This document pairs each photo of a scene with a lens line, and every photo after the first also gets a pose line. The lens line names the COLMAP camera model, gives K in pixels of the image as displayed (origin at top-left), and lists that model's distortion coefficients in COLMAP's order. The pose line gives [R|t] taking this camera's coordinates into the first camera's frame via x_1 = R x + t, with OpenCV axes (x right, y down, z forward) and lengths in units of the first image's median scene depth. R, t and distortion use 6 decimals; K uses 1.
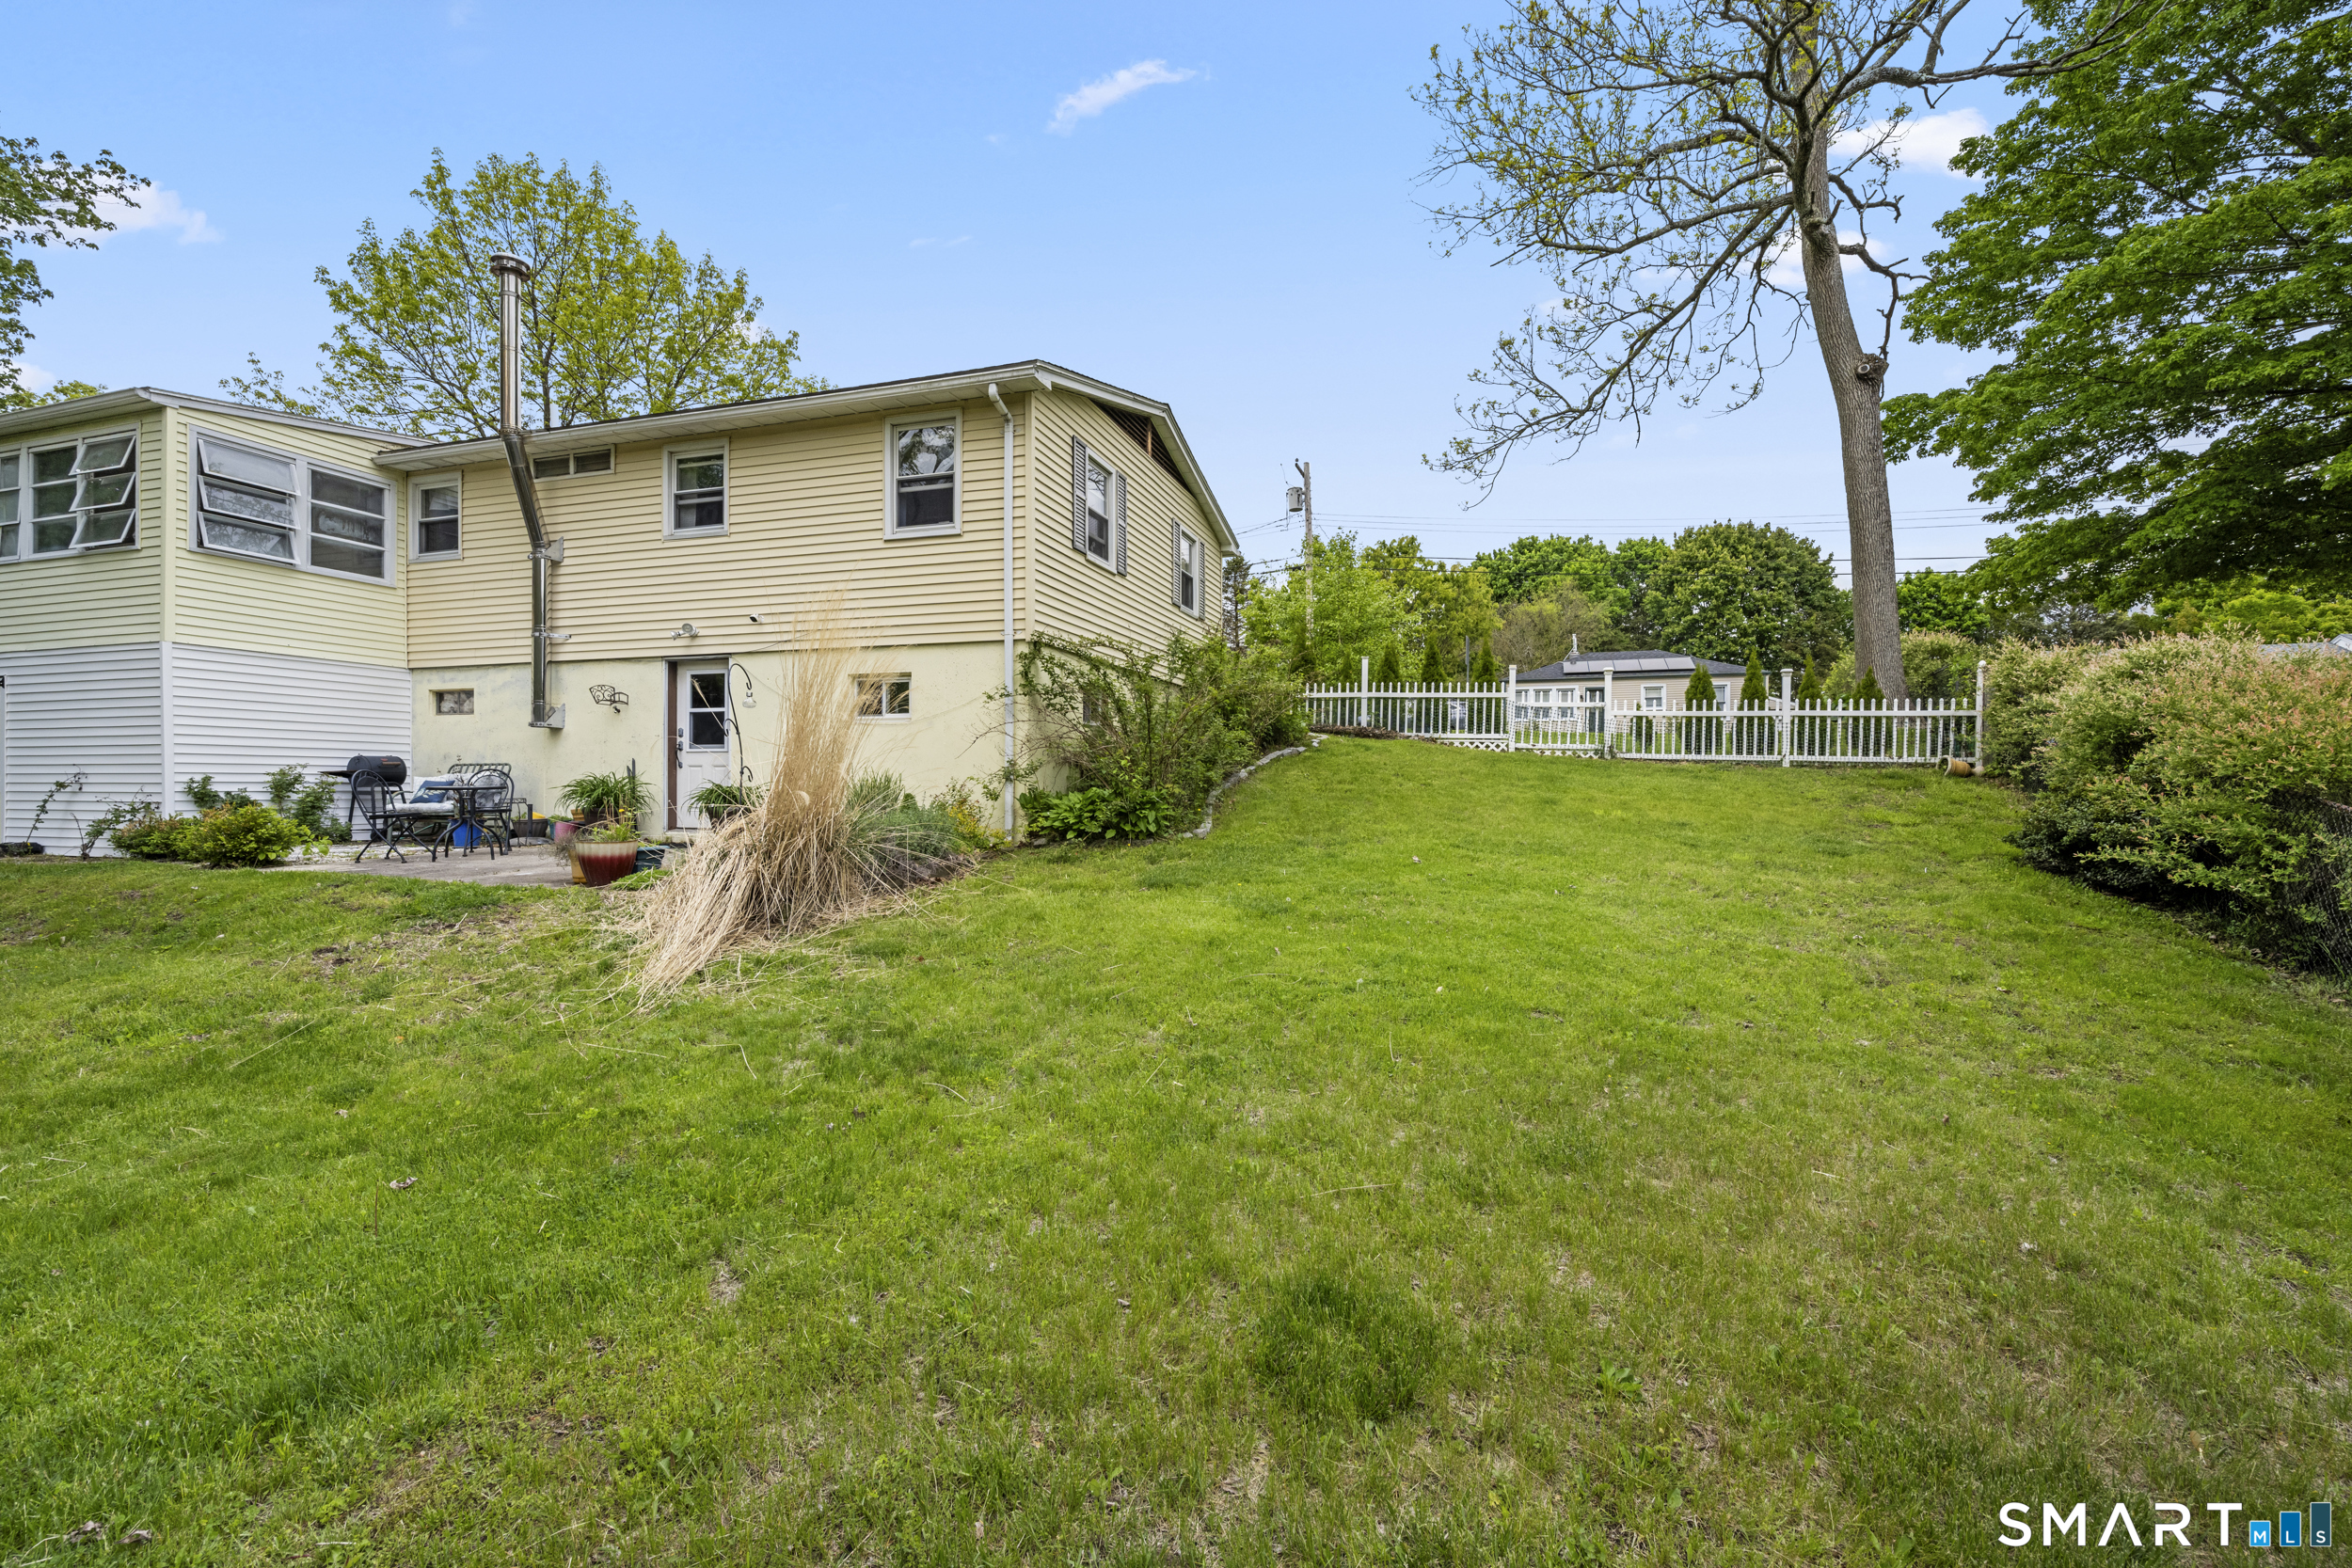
lens RADIAL K [[1004.0, 0, 1176.0], [0, 1004.0, 784.0], [0, 0, 1]] dist [-0.002683, 0.001166]
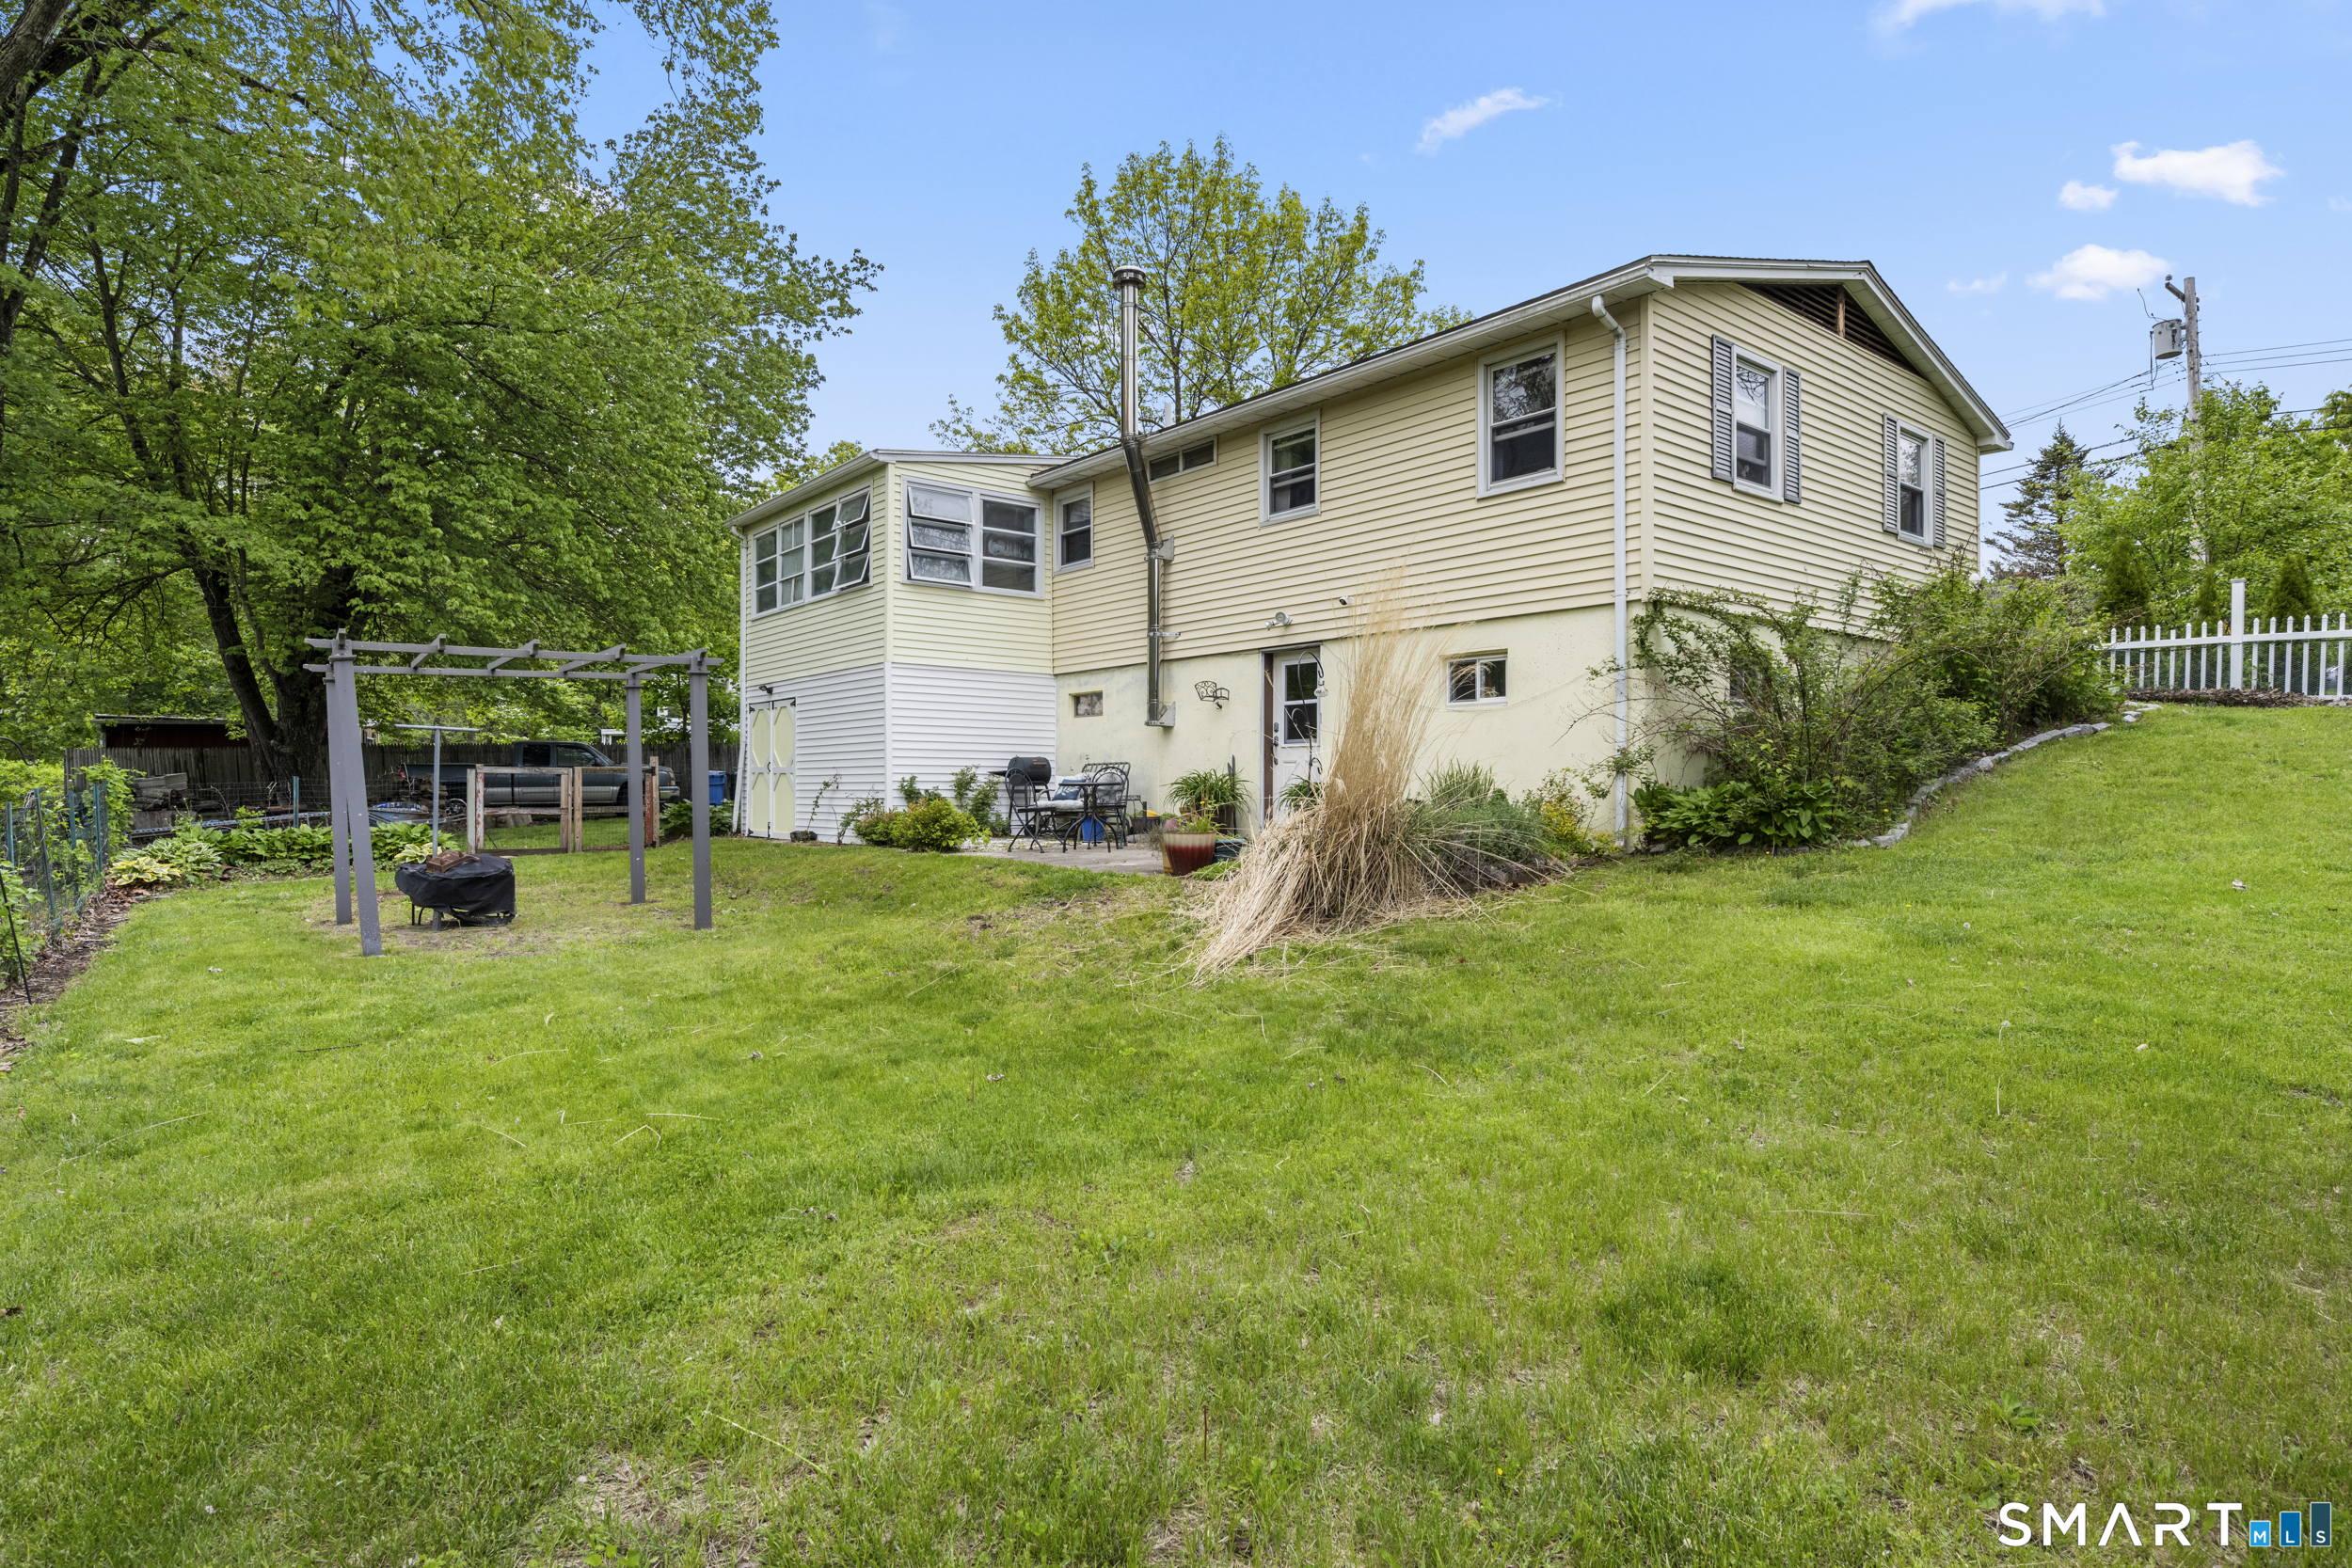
lens RADIAL K [[1311.9, 0, 1176.0], [0, 1311.9, 784.0], [0, 0, 1]] dist [0.001924, 0.000150]
pose [[0.833258, -0.005470, -0.552857, 0.120829], [0.000264, 0.999955, -0.009496, 0.015239], [0.552884, 0.007767, 0.833222, -0.092437]]
